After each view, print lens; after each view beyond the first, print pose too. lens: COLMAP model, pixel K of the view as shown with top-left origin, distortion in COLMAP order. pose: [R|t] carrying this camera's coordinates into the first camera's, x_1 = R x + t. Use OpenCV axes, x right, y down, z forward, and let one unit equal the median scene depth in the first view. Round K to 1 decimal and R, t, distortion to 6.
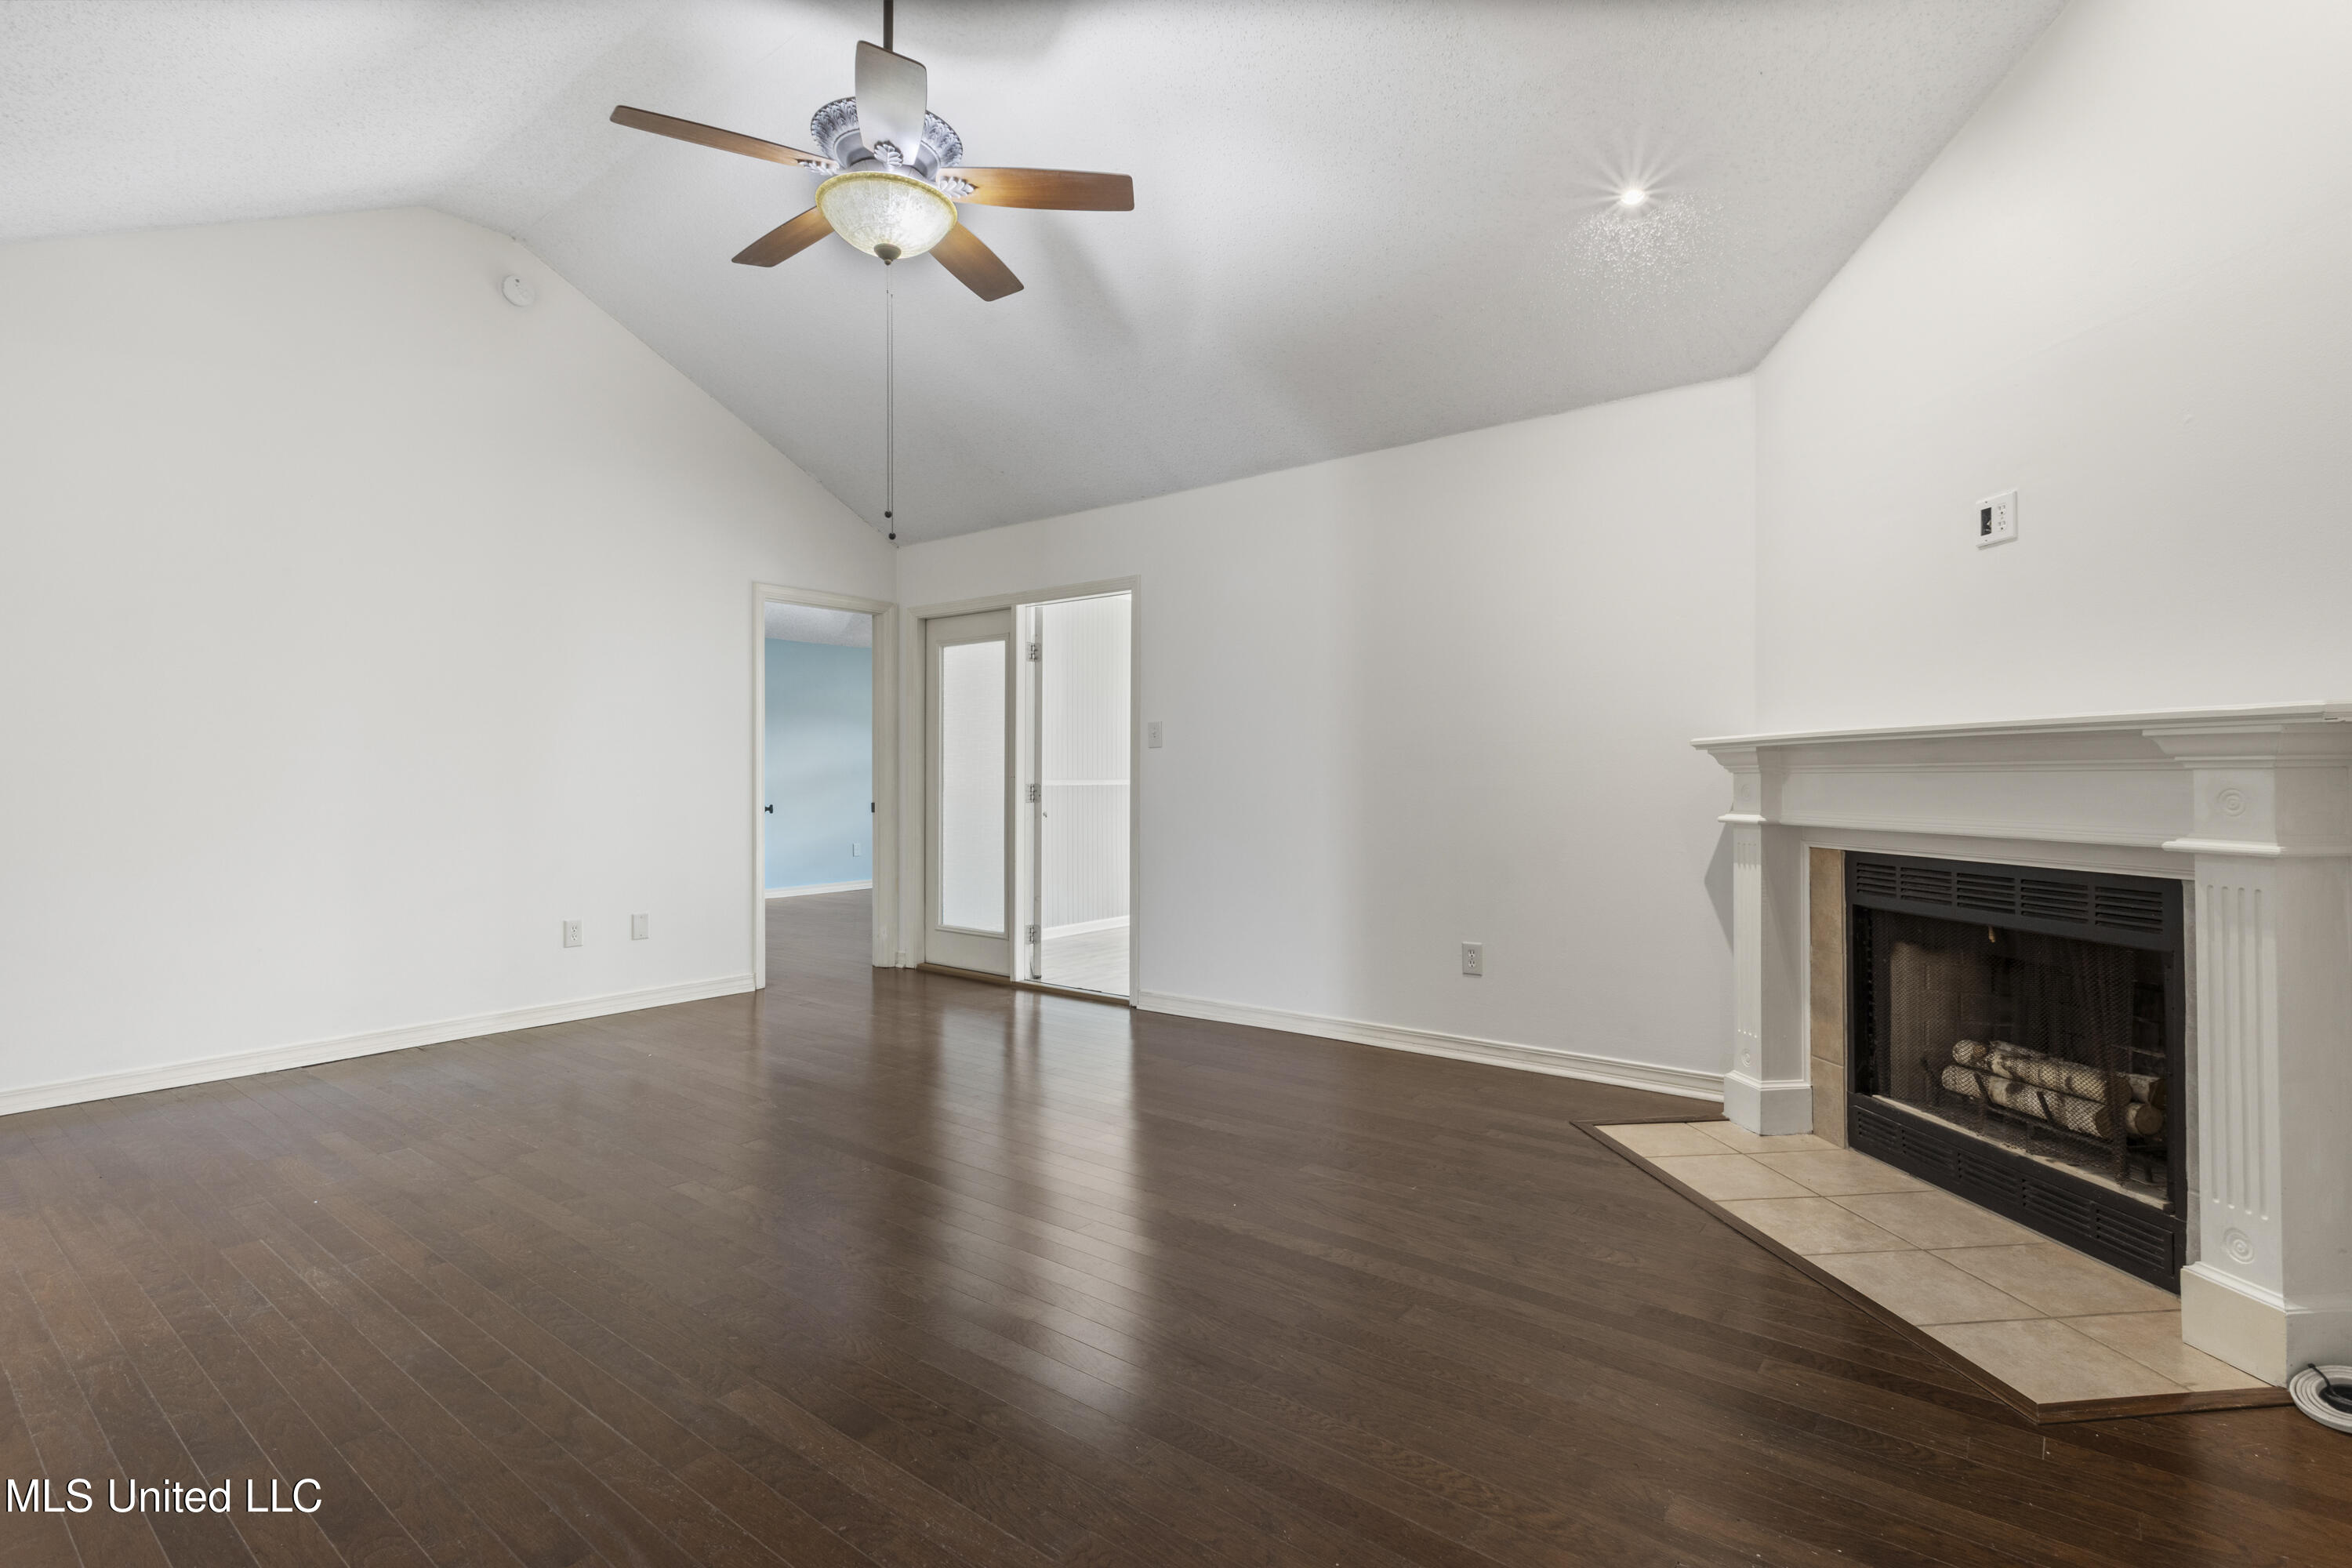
lens RADIAL K [[1111.0, 0, 1171.3], [0, 1111.0, 782.8], [0, 0, 1]] dist [-0.003157, 0.002249]
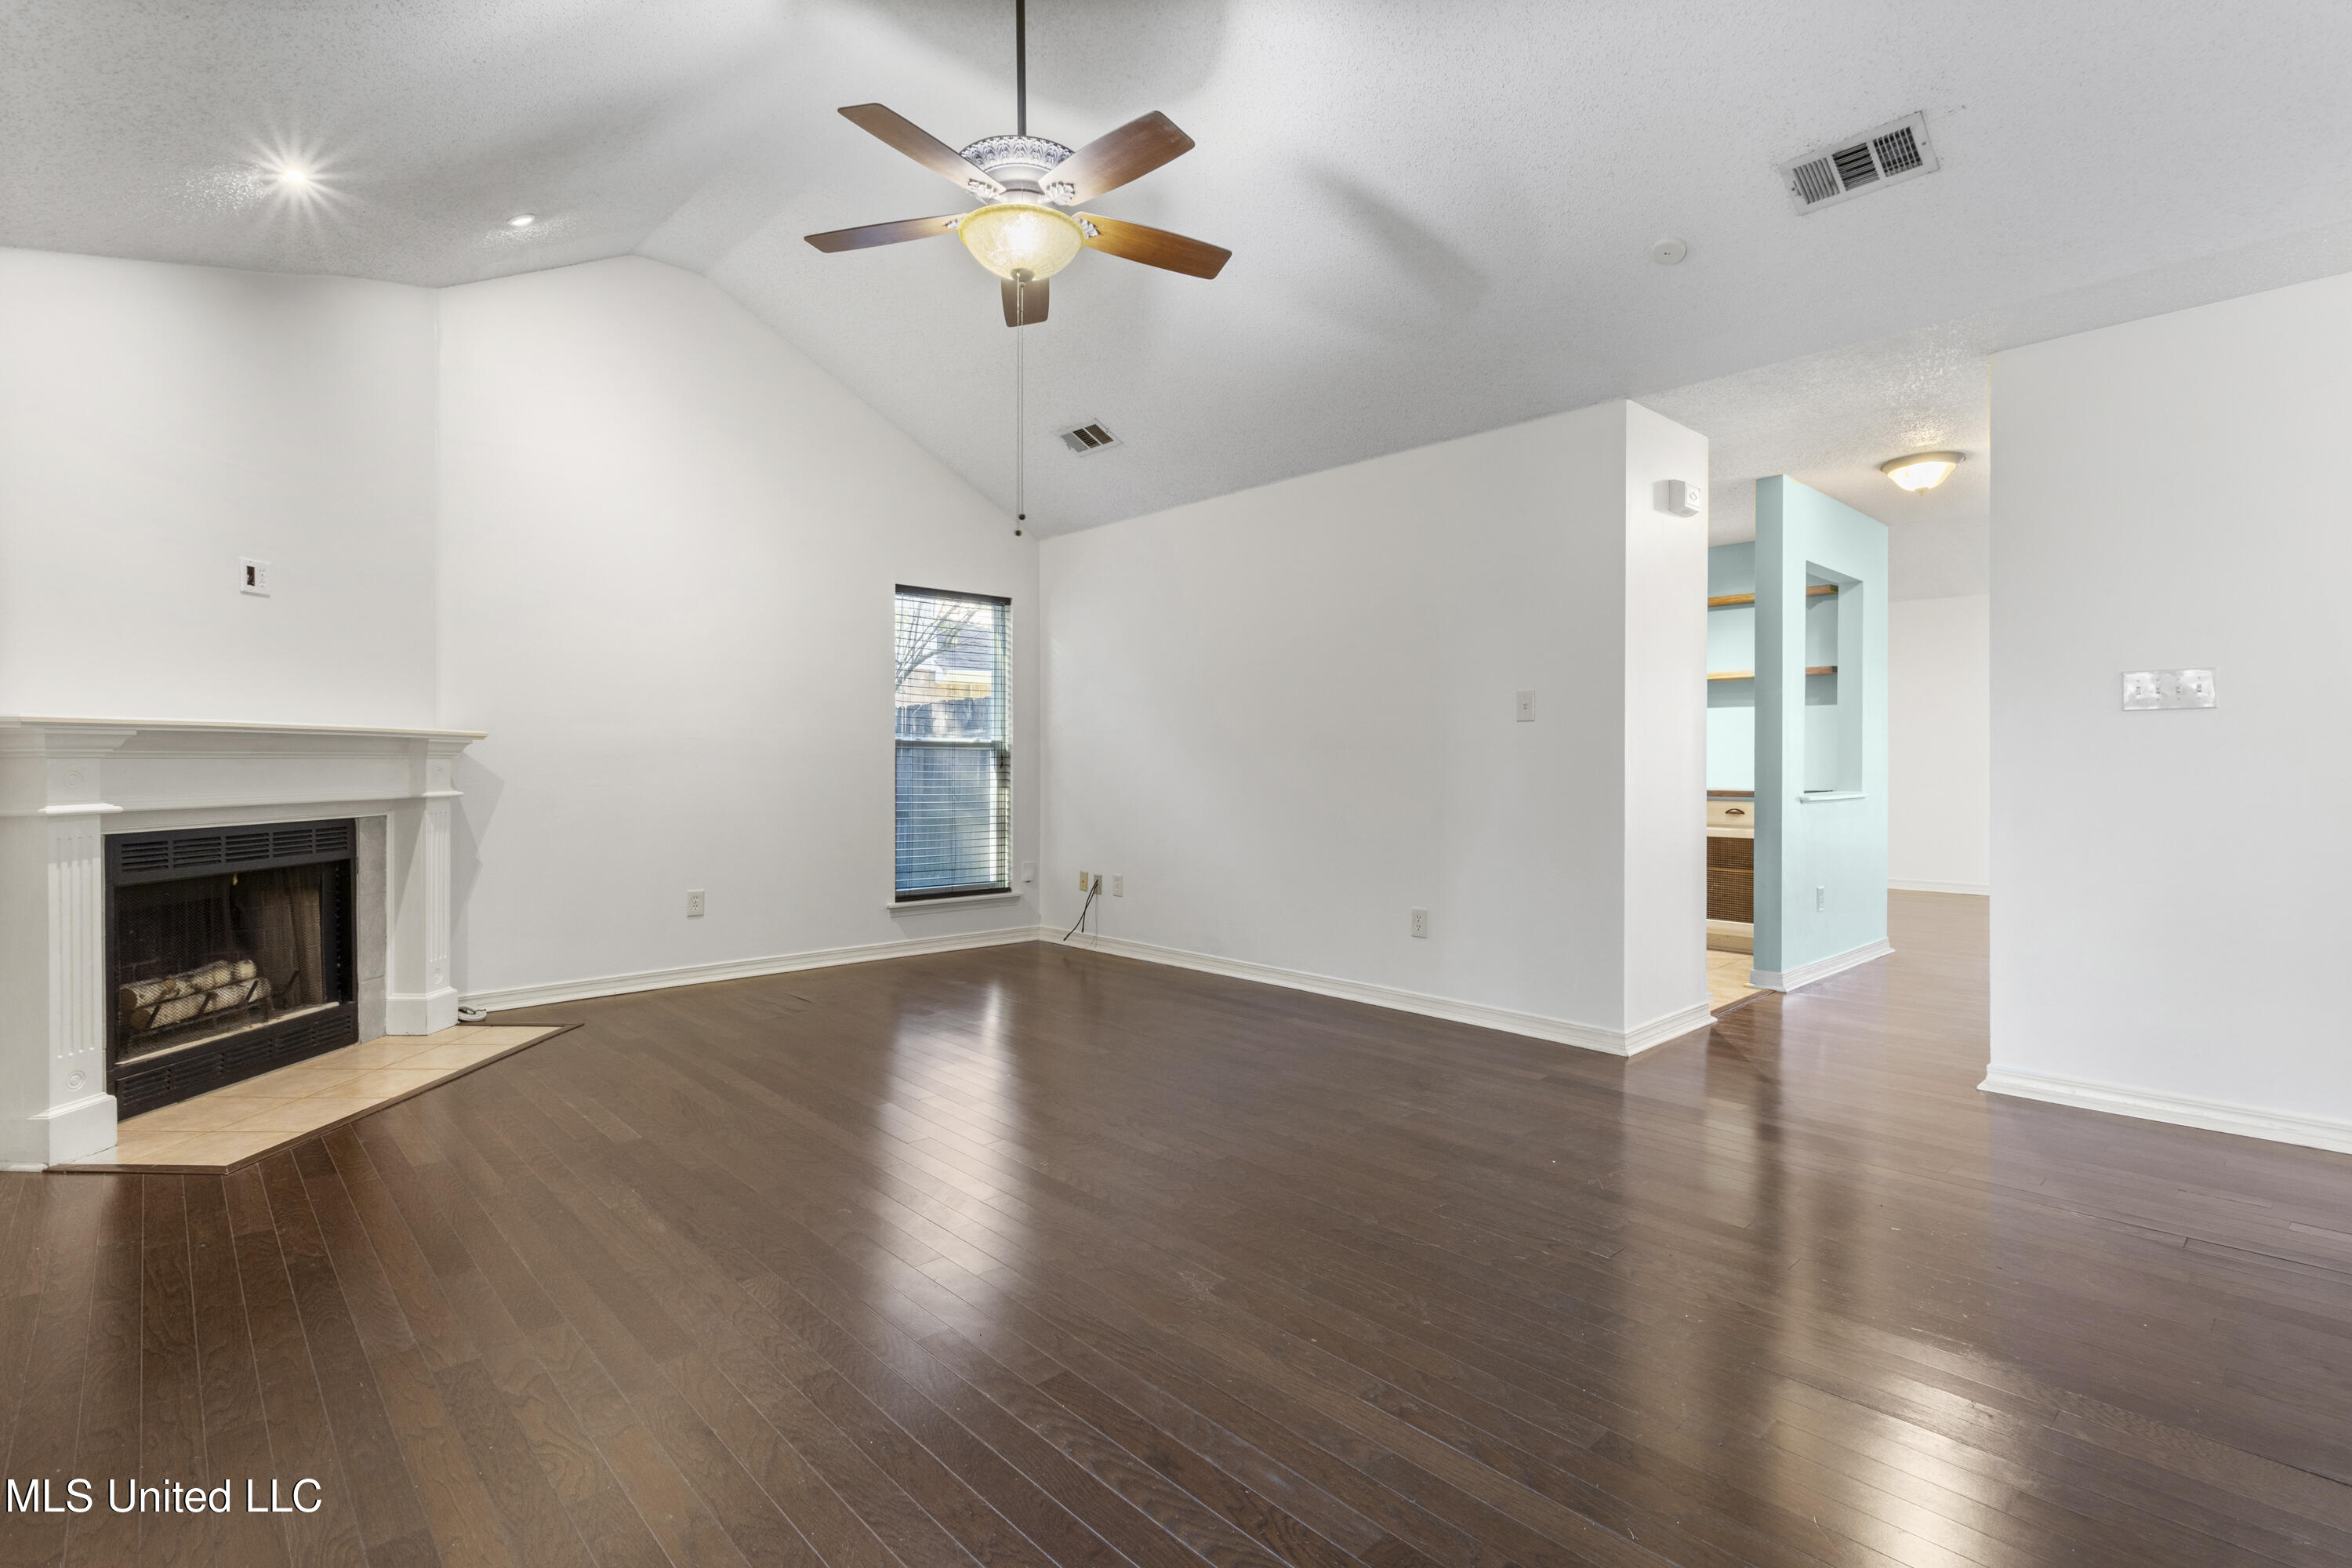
lens RADIAL K [[1111.0, 0, 1172.8], [0, 1111.0, 770.2], [0, 0, 1]] dist [-0.003157, 0.002249]
pose [[-0.986322, 0.000818, 0.164826, -0.553797], [0.003187, 0.999895, 0.014111, -0.009791], [-0.164797, 0.014444, -0.986222, 1.954746]]
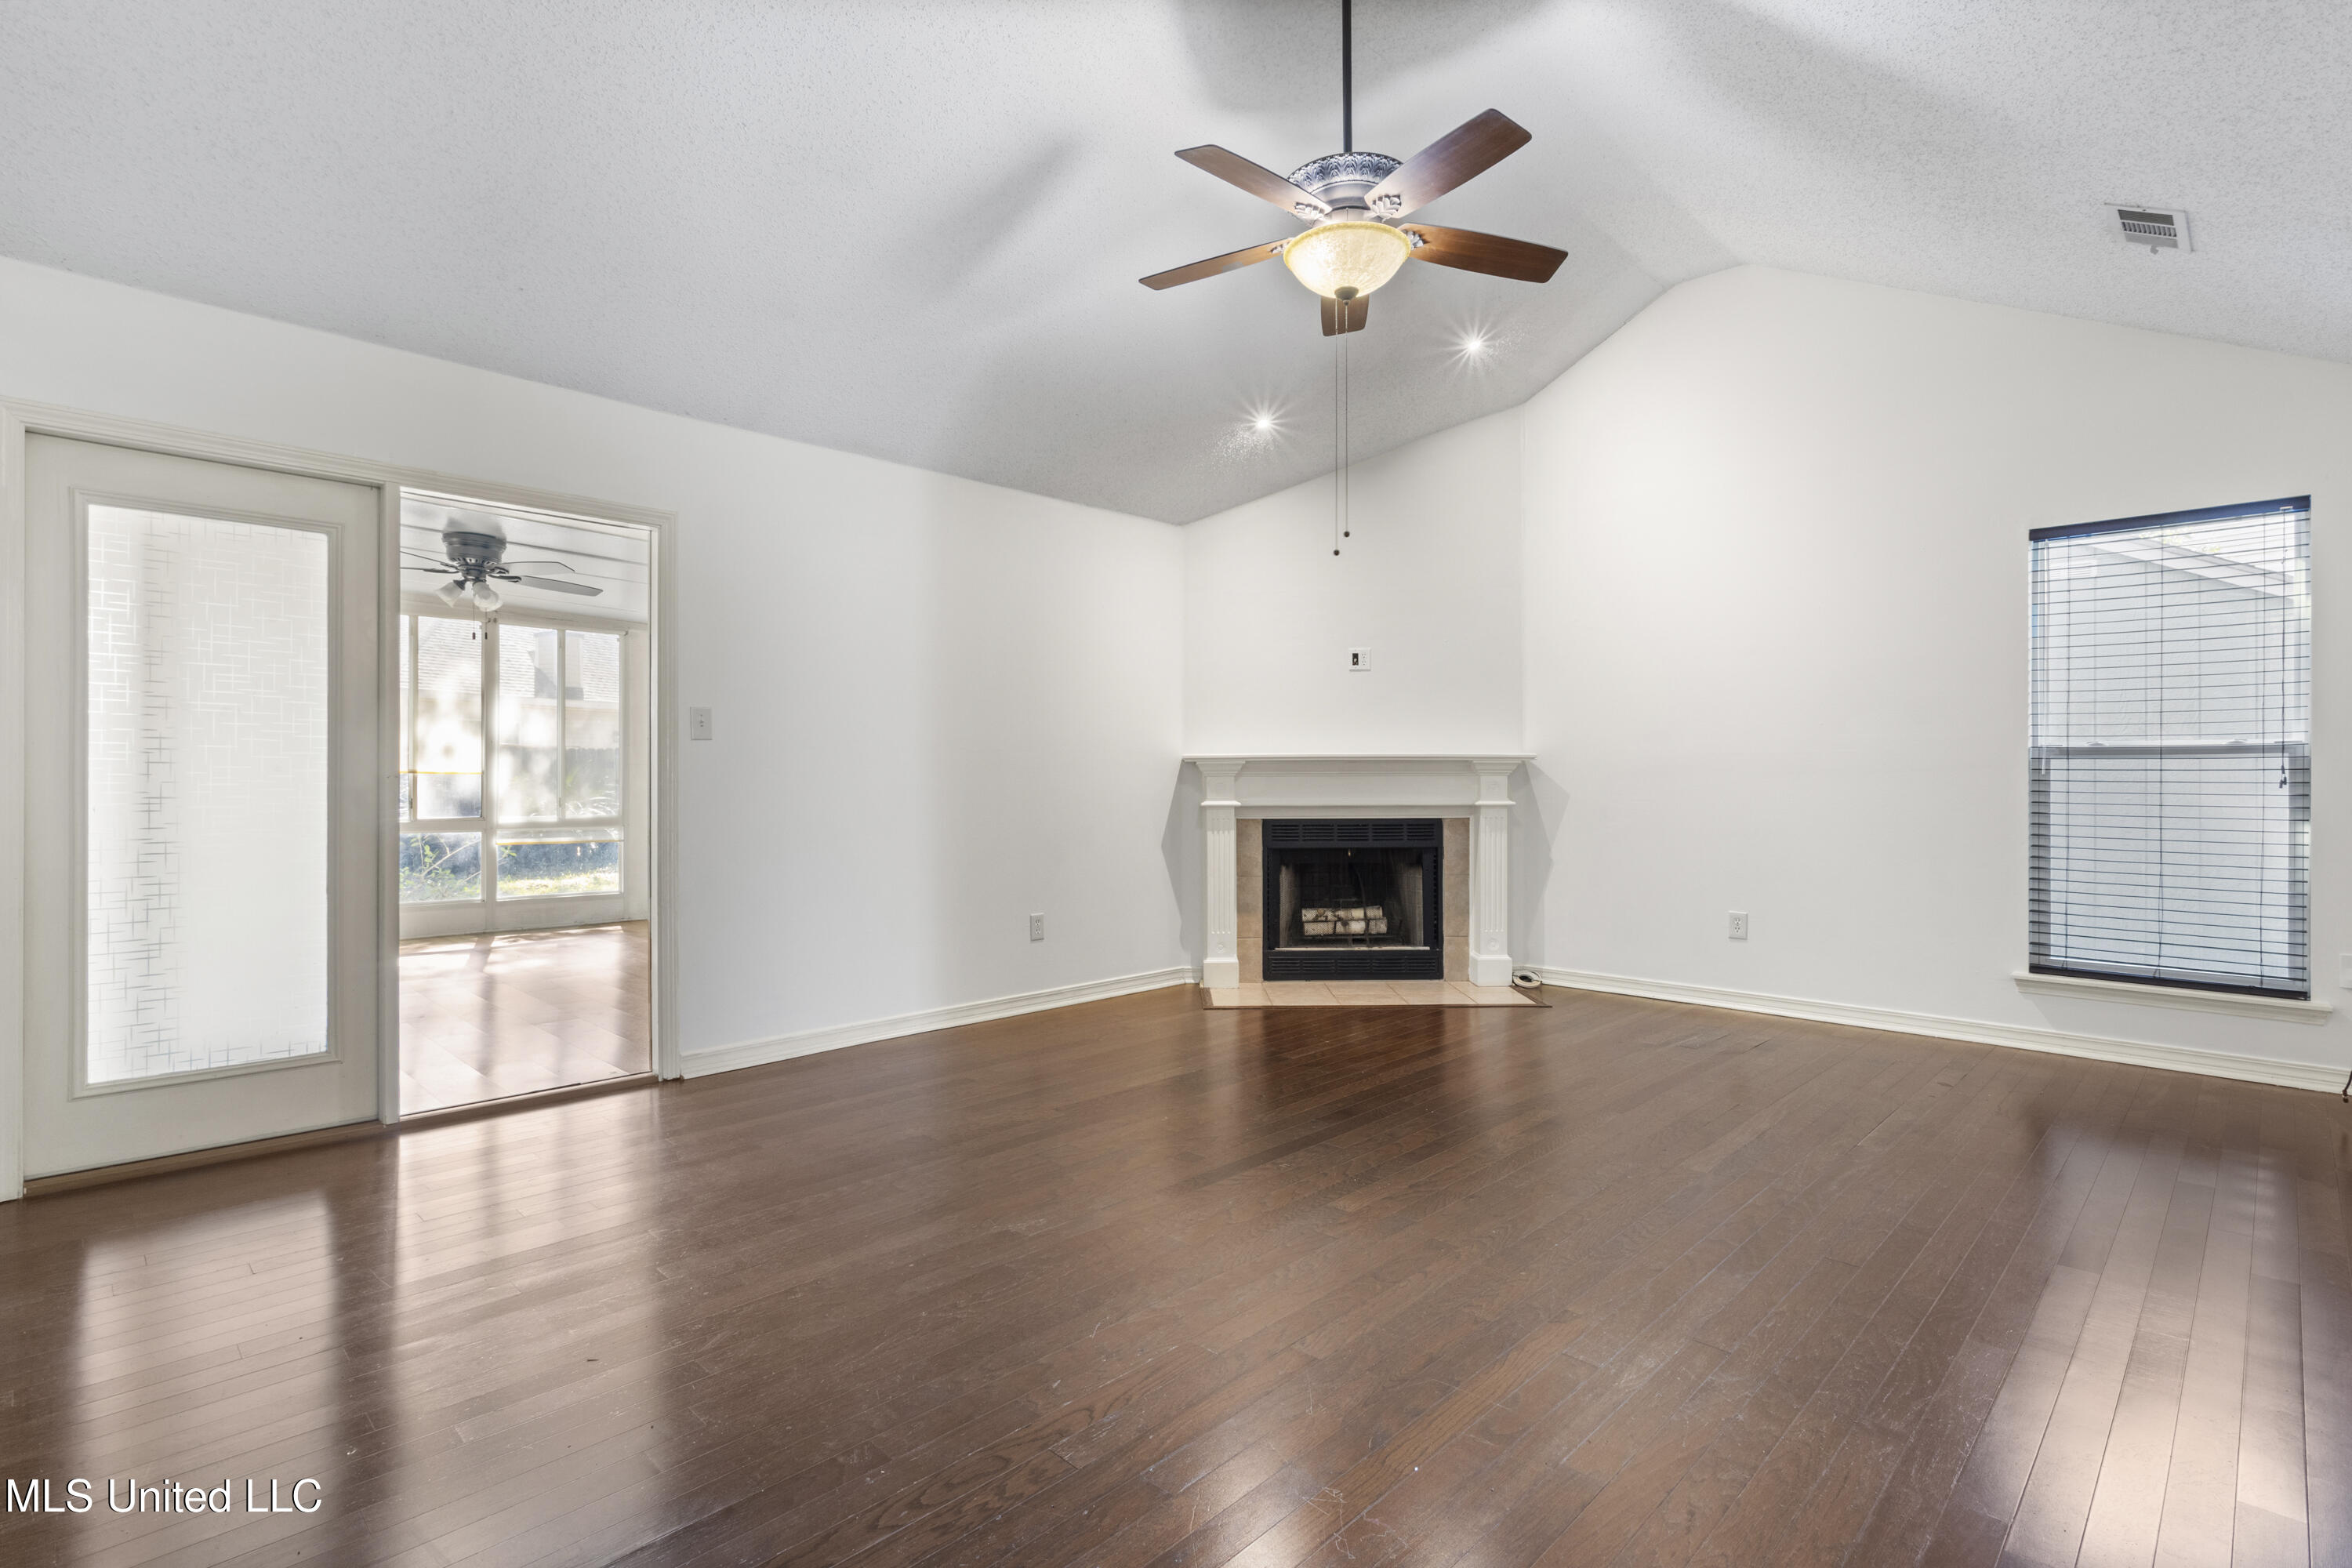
lens RADIAL K [[1111.0, 0, 1176.1], [0, 1111.0, 788.3], [0, 0, 1]] dist [-0.003157, 0.002249]
pose [[0.115593, -0.003425, 0.993291, -1.296704], [0.006517, 0.999975, 0.002690, 0.005083], [-0.993275, 0.006163, 0.115613, 0.989933]]
